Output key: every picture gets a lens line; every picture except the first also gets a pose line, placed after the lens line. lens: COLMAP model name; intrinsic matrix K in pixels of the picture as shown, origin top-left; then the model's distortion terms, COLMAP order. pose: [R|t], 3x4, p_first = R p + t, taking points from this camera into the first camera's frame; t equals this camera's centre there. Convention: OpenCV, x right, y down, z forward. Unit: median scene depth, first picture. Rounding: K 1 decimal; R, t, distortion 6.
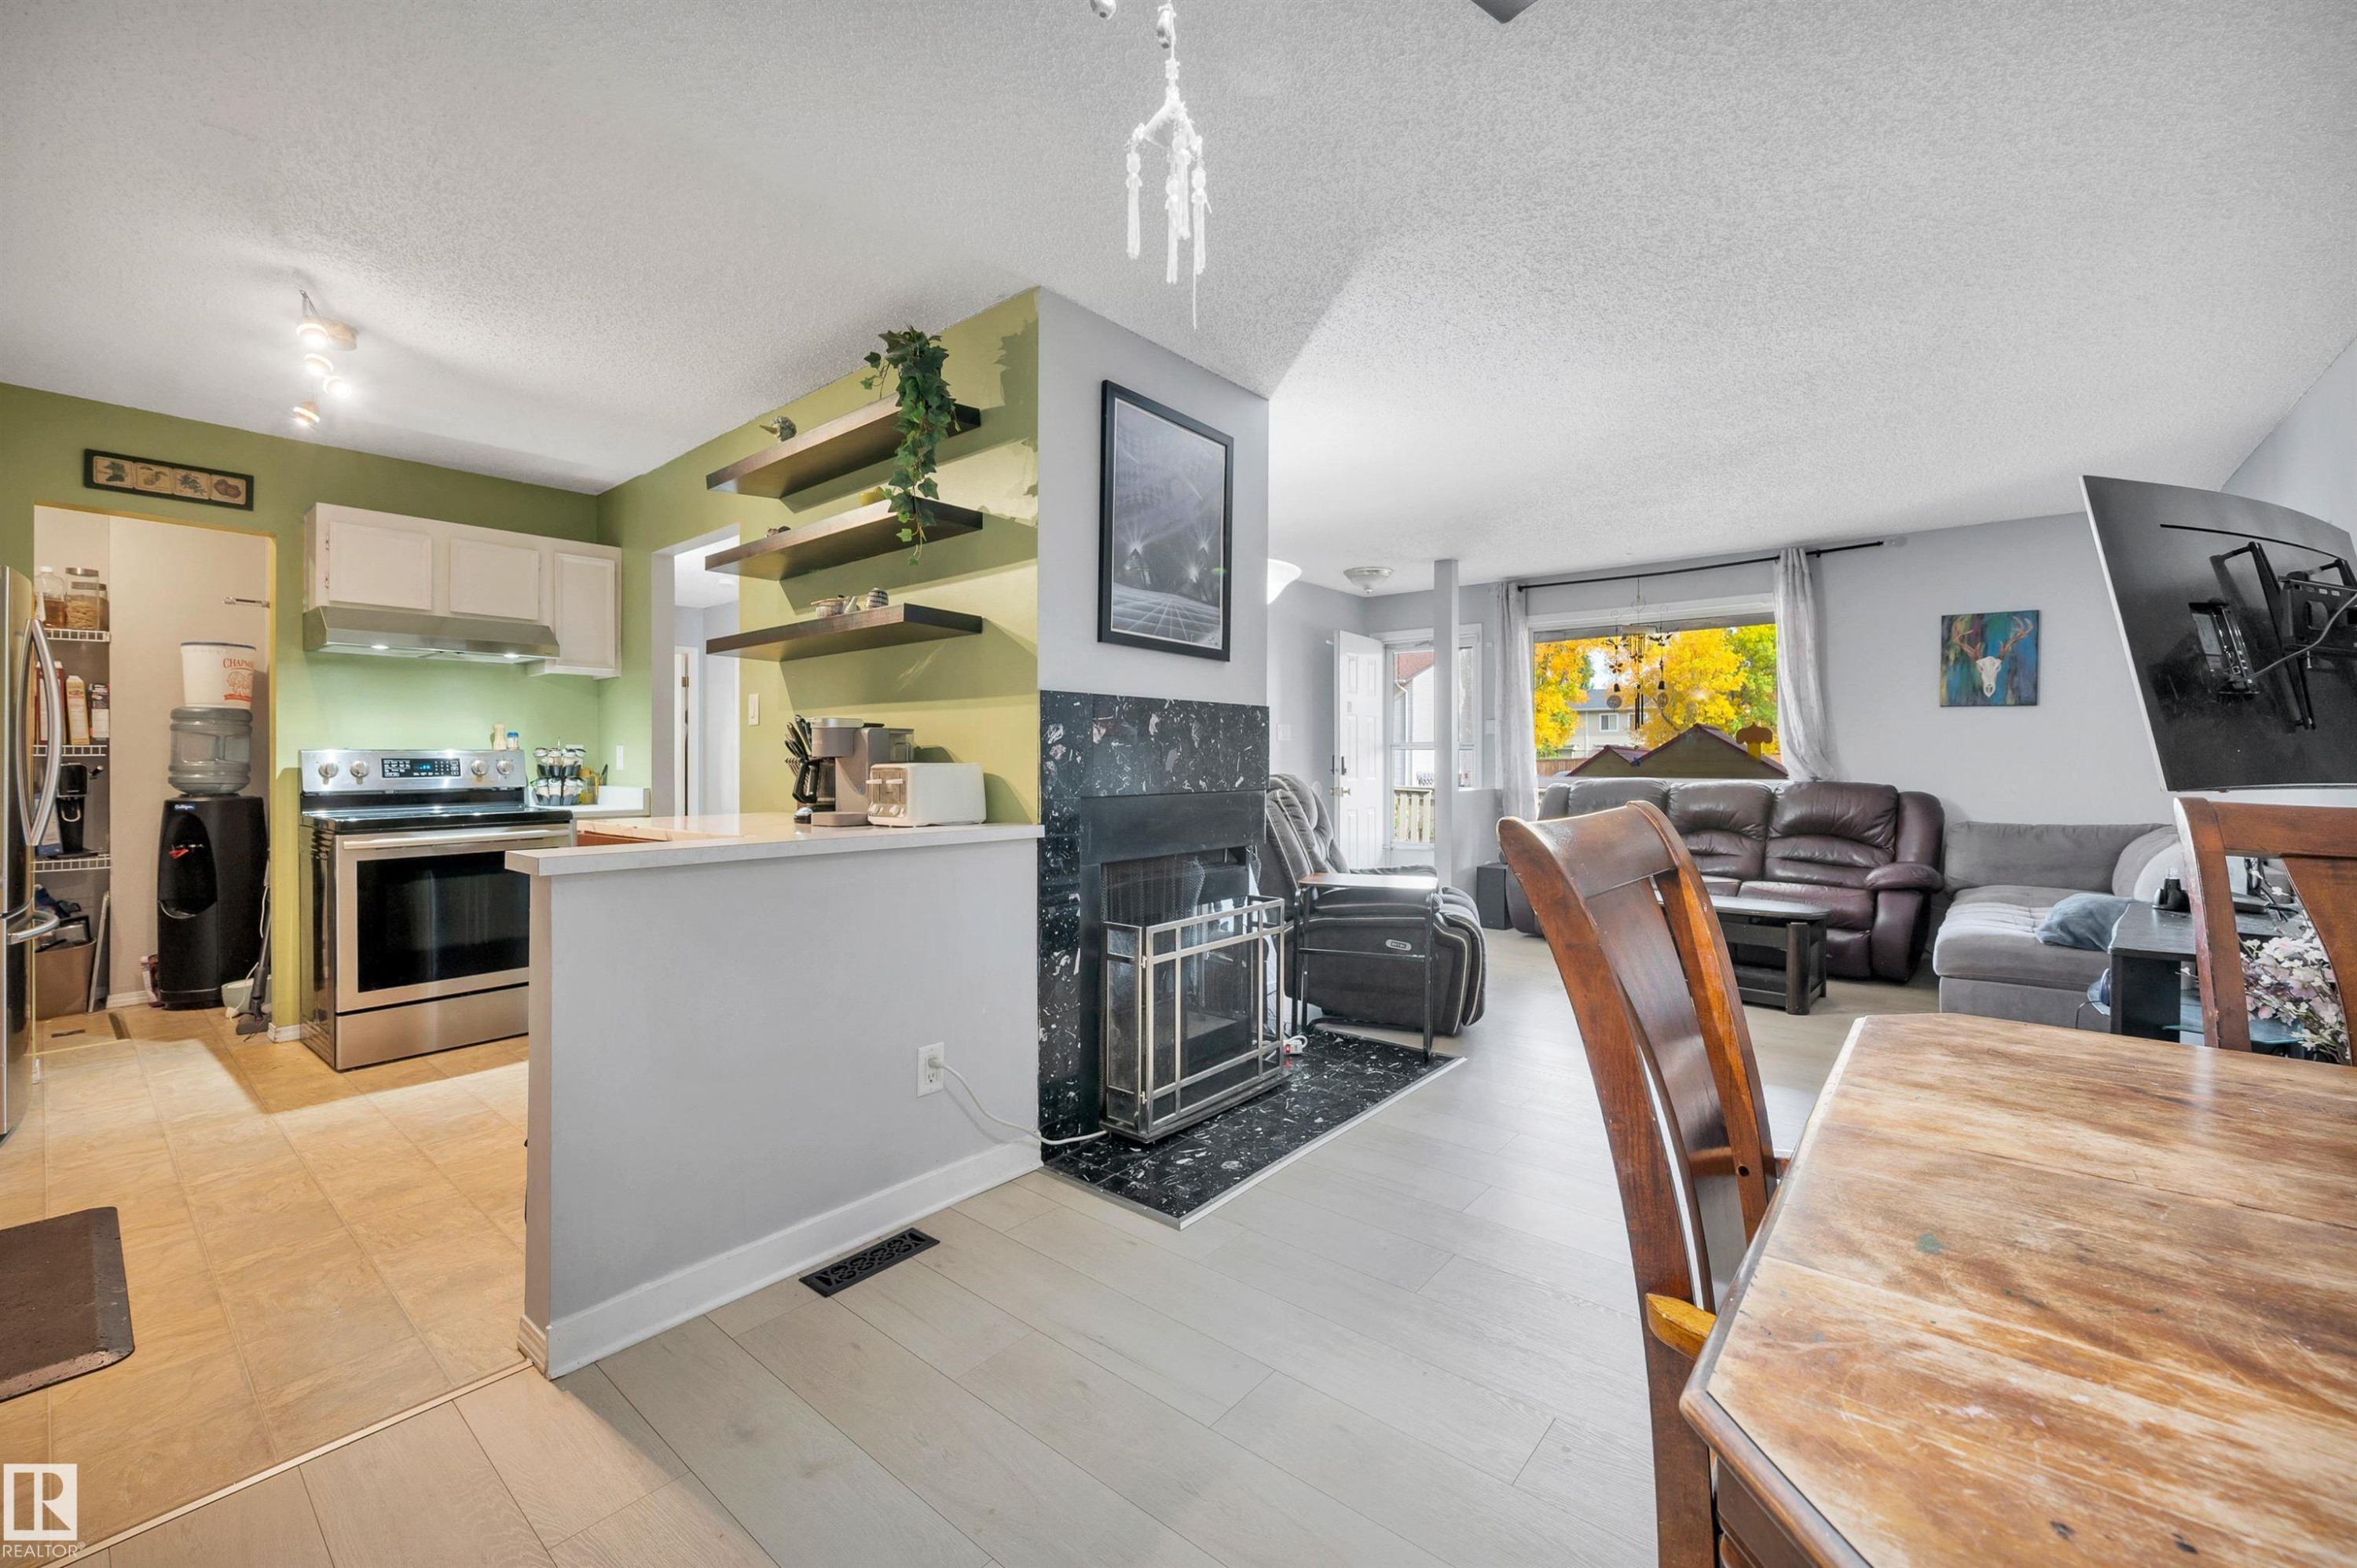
lens RADIAL K [[948.2, 0, 1192.5], [0, 948.2, 755.9], [0, 0, 1]] dist [-0.001513, -0.000236]
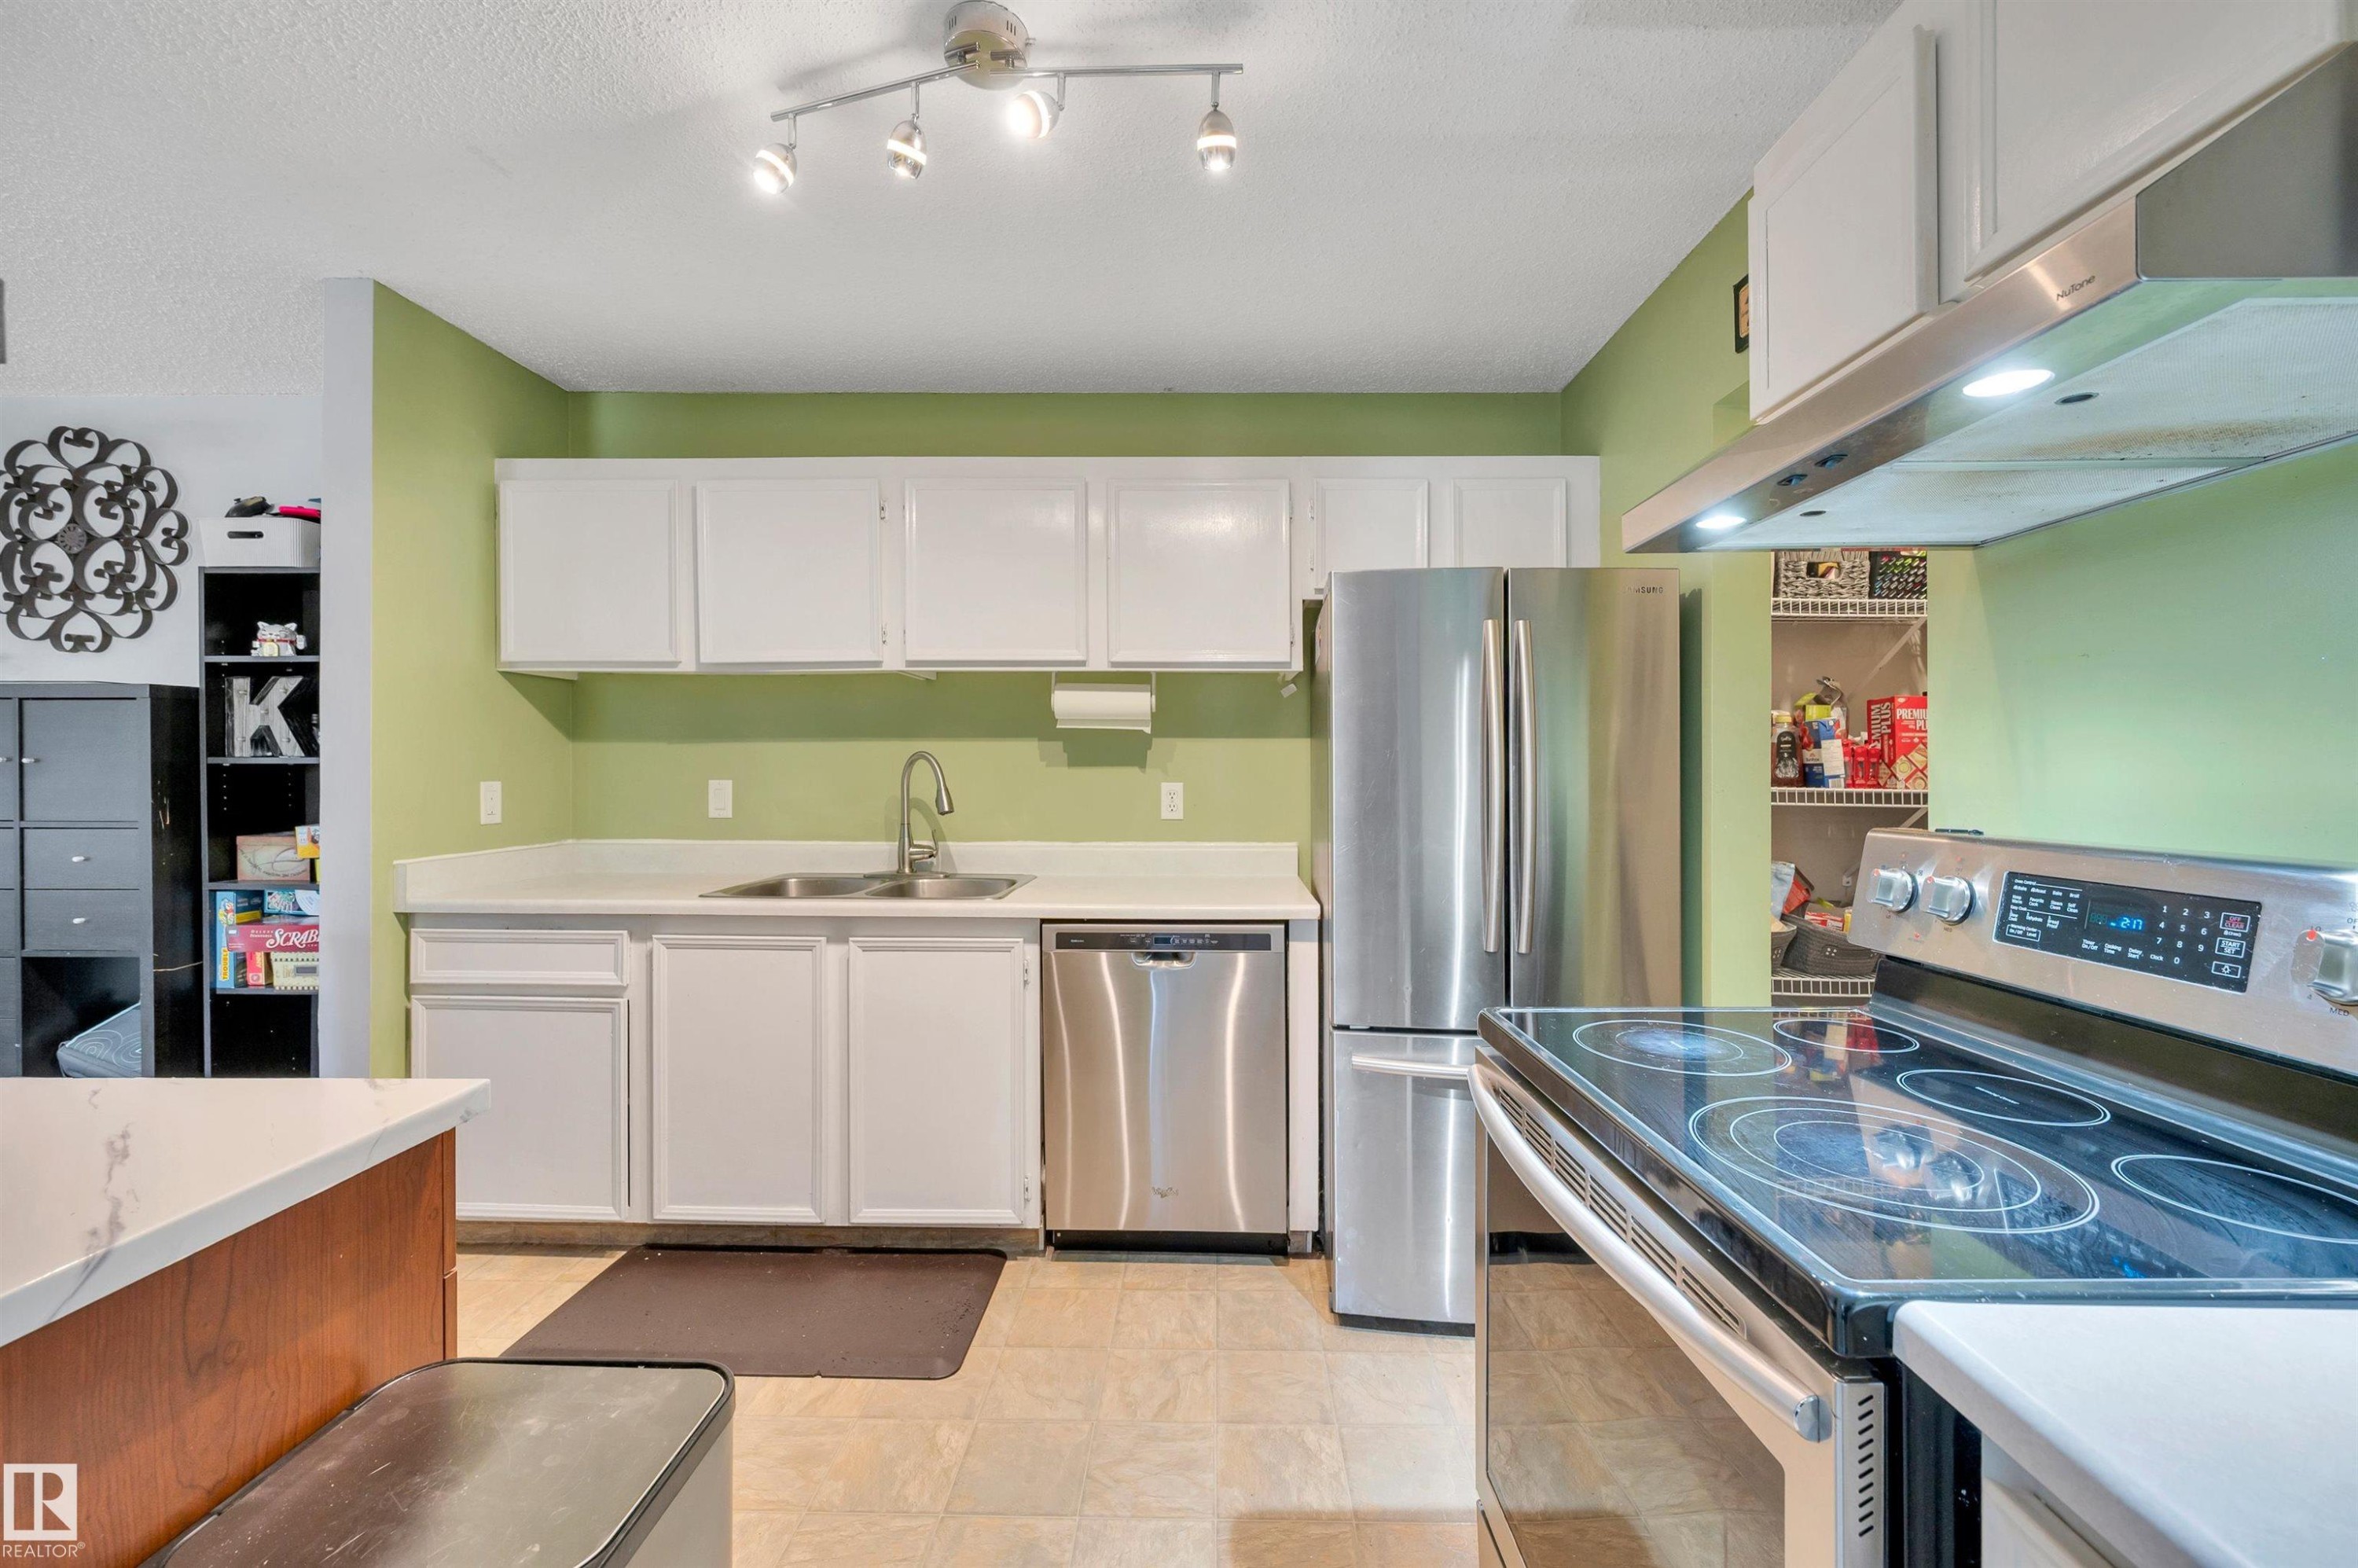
lens RADIAL K [[965.3, 0, 1190.2], [0, 965.3, 767.1], [0, 0, 1]] dist [-0.000434, -0.000362]
pose [[-0.787733, -0.000068, -0.616016, -0.431330], [0.000914, 0.999999, -0.001279, -0.026240], [0.616016, -0.001571, -0.787732, 0.964663]]
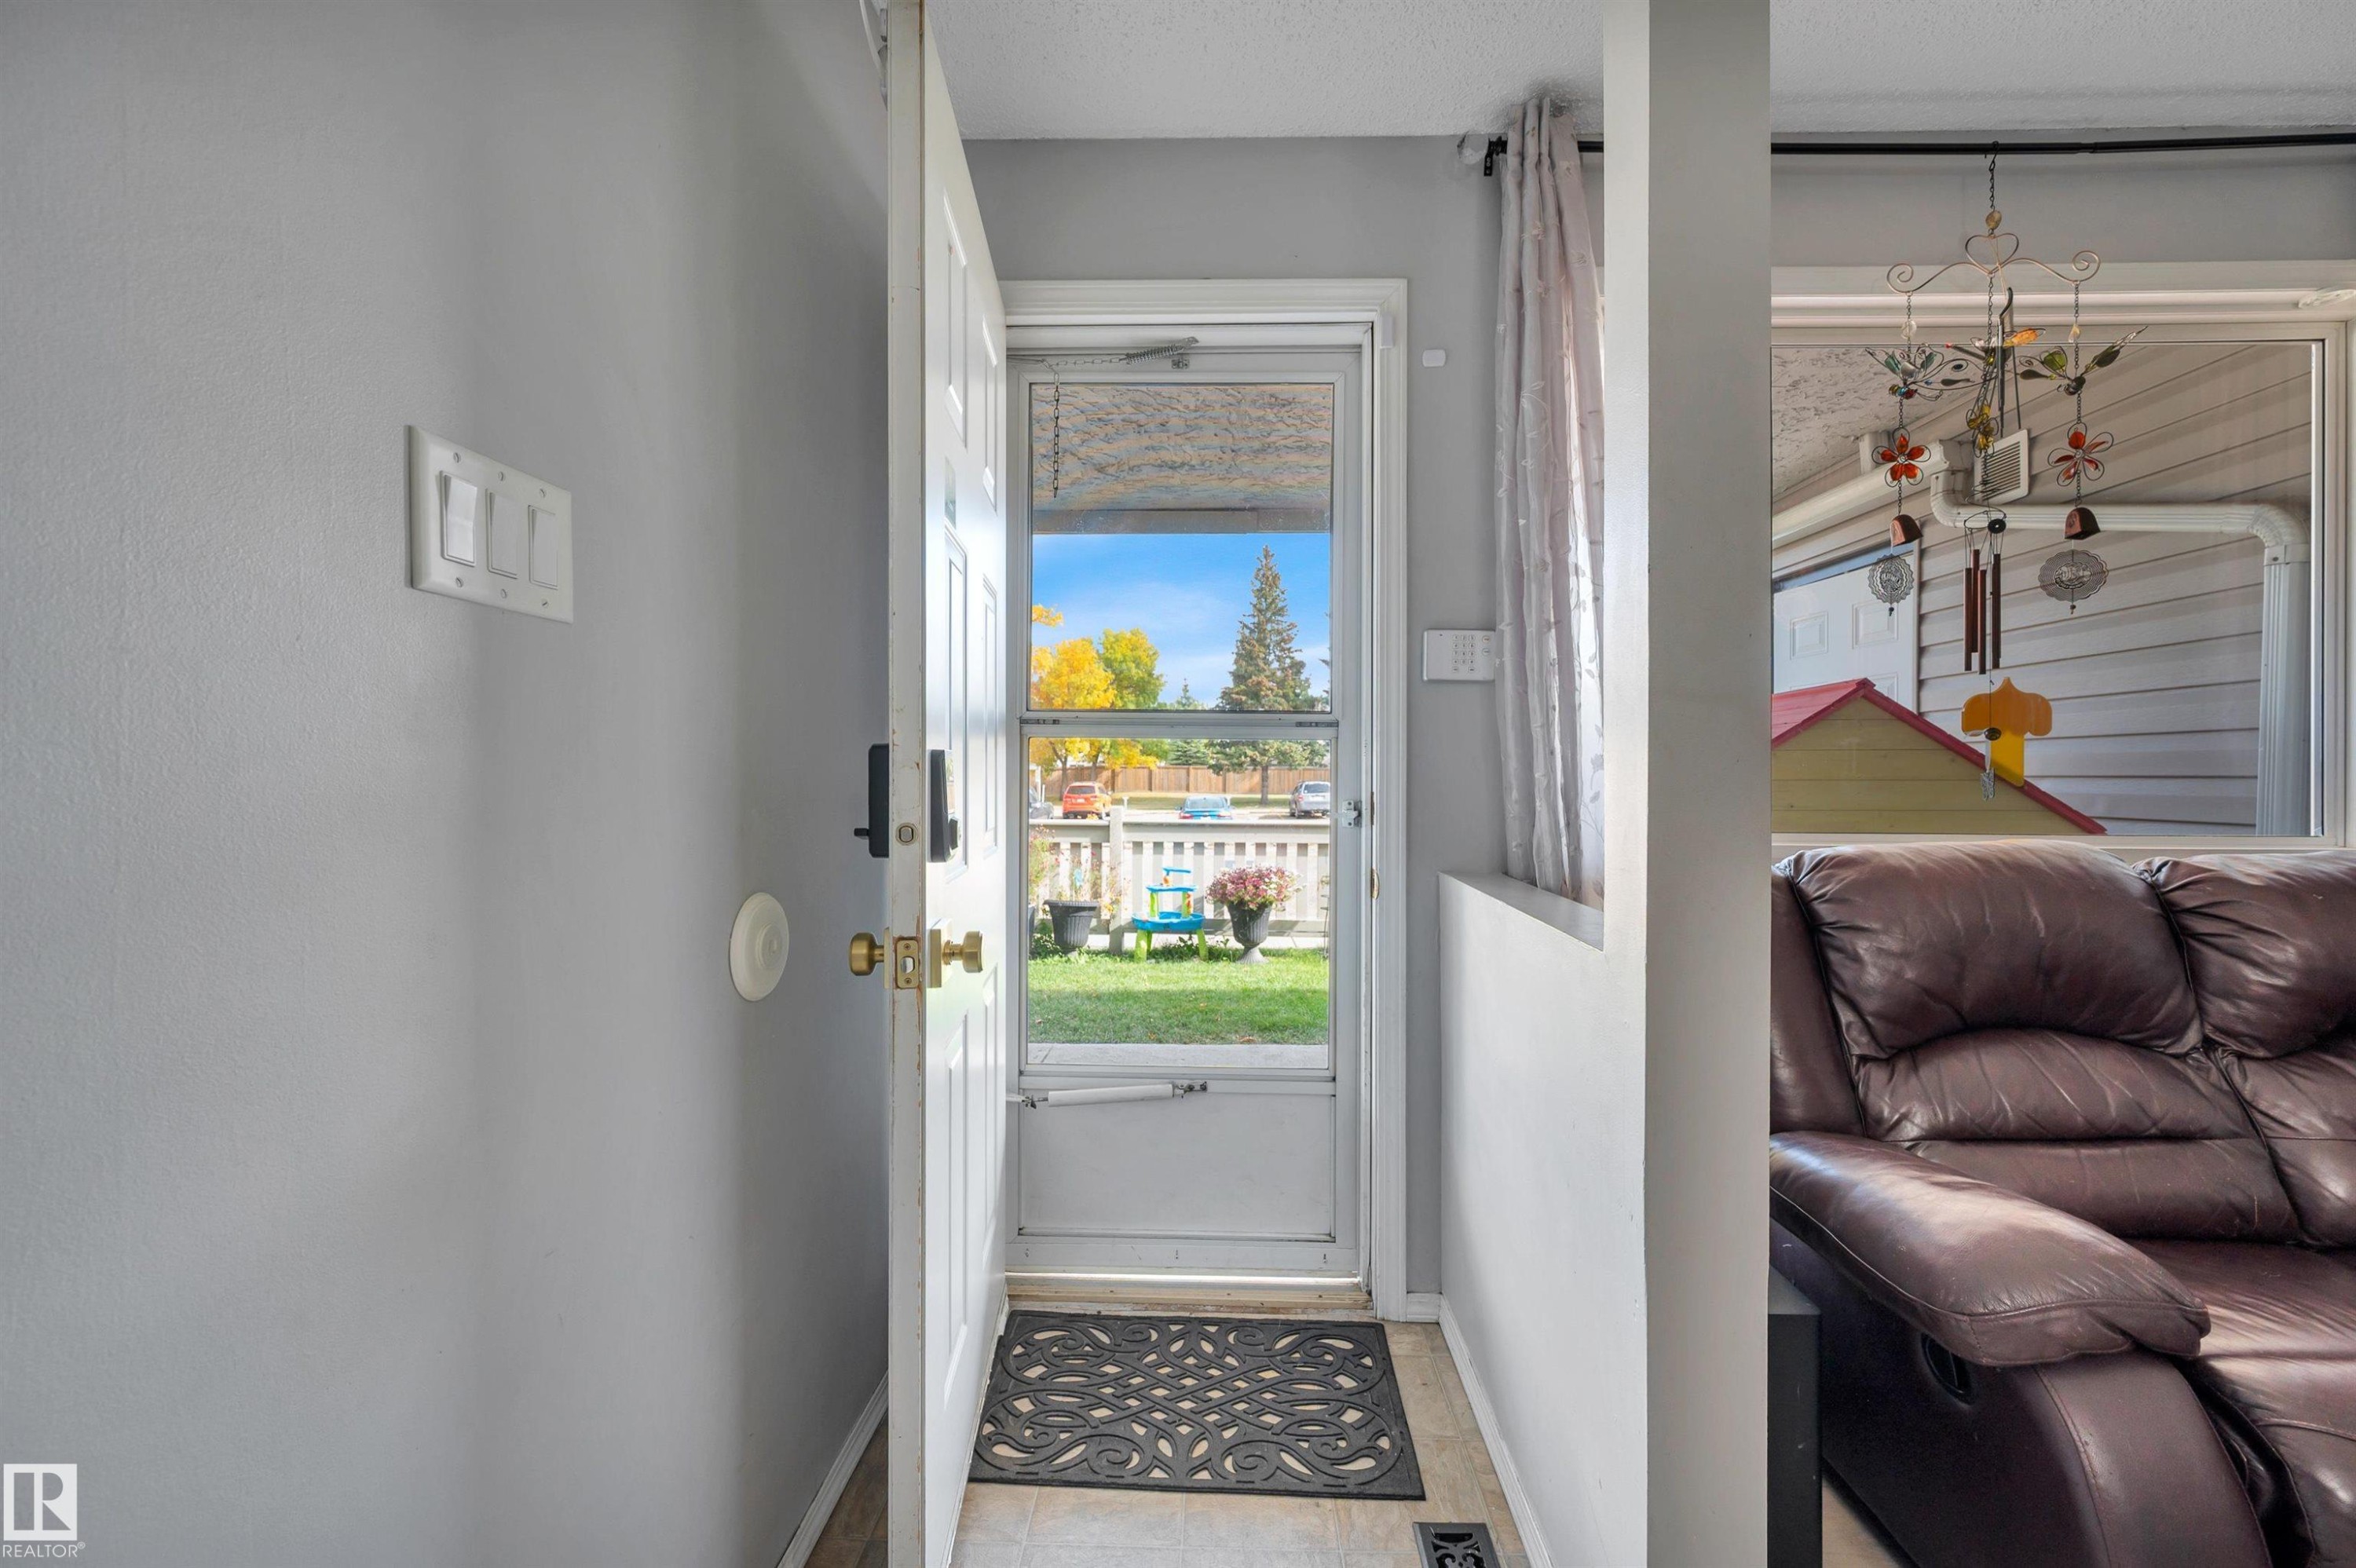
lens RADIAL K [[930.4, 0, 1196.7], [0, 930.4, 781.3], [0, 0, 1]] dist [-0.000025, 0.000062]
pose [[0.786358, -0.001273, 0.617770, 0.142212], [-0.008507, 0.999881, 0.012888, 0.005641], [-0.617713, -0.015390, 0.786253, 1.321359]]
